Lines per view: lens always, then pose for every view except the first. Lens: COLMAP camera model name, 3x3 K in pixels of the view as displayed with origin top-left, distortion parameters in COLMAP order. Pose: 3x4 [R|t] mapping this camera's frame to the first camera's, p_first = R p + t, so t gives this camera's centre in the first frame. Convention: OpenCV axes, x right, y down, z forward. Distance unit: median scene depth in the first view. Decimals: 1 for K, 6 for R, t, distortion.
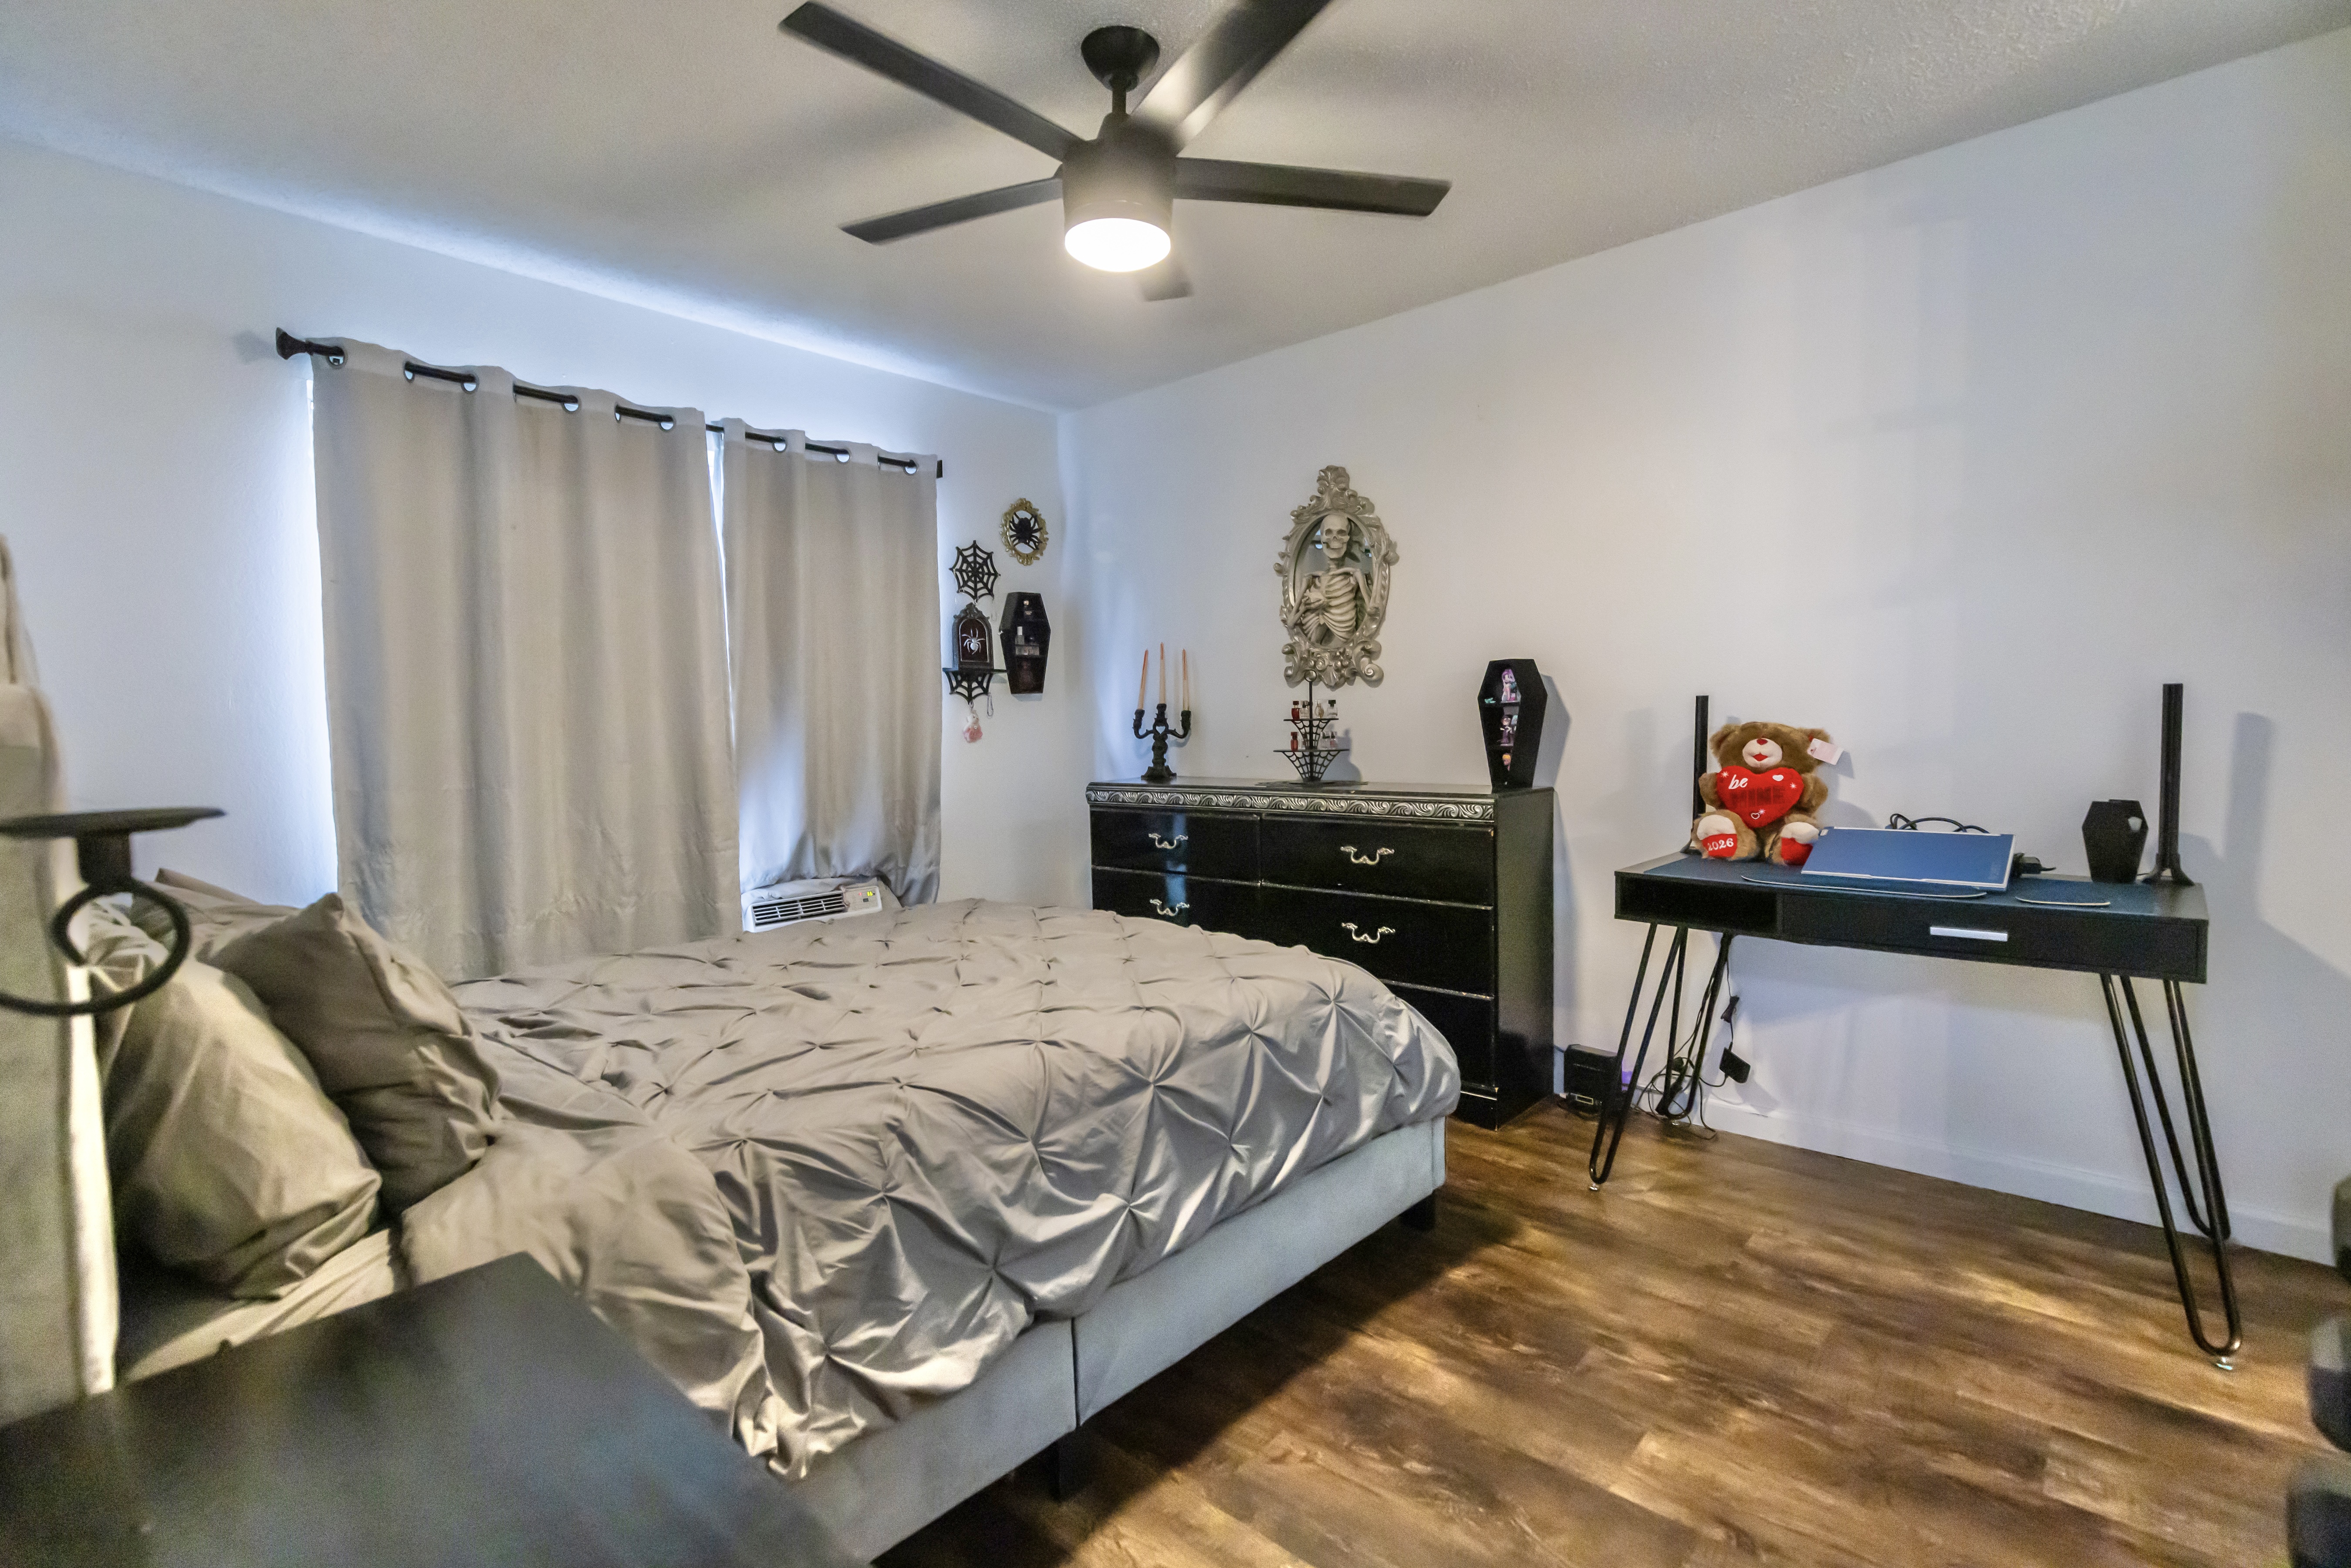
lens RADIAL K [[1045.8, 0, 1201.6], [0, 1045.8, 774.3], [0, 0, 1]] dist [0.001465, -0.000738]
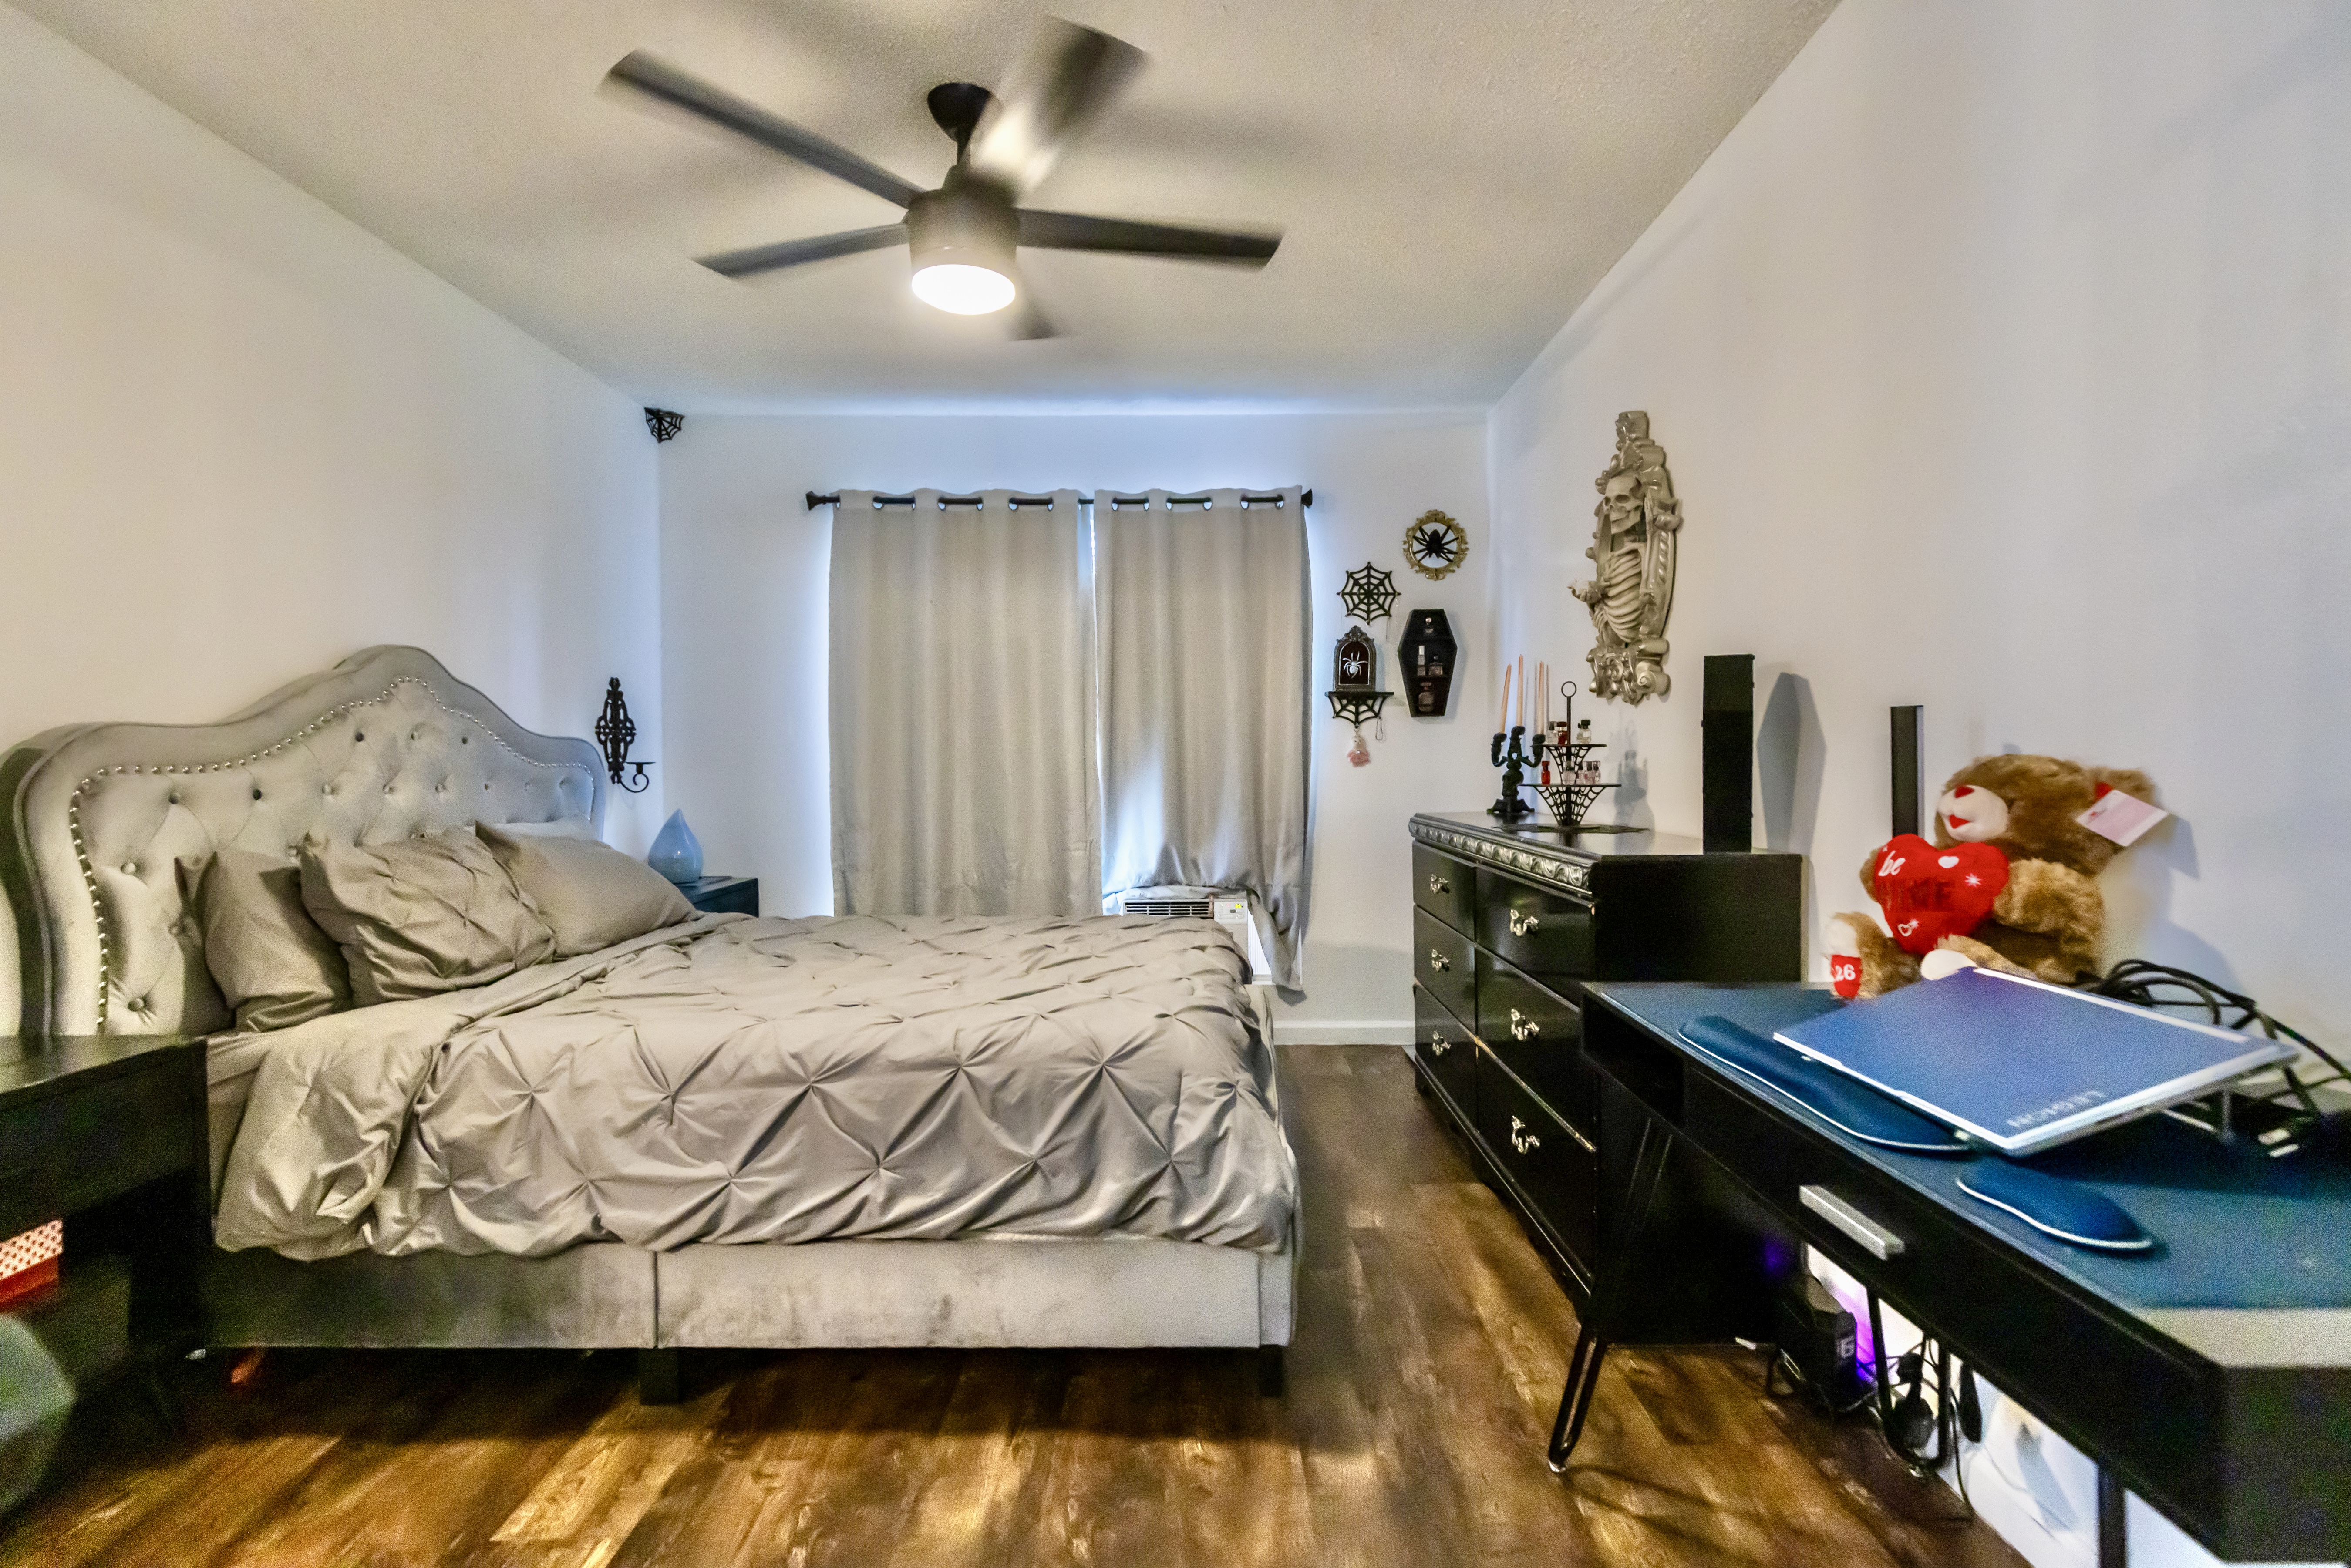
lens RADIAL K [[1045.8, 0, 1201.6], [0, 1045.8, 774.3], [0, 0, 1]] dist [0.001465, -0.000738]
pose [[0.681936, 0.027015, -0.730913, 0.442002], [-0.044228, 0.999012, -0.004340, -0.014132], [0.730074, 0.035287, 0.682457, 0.244350]]
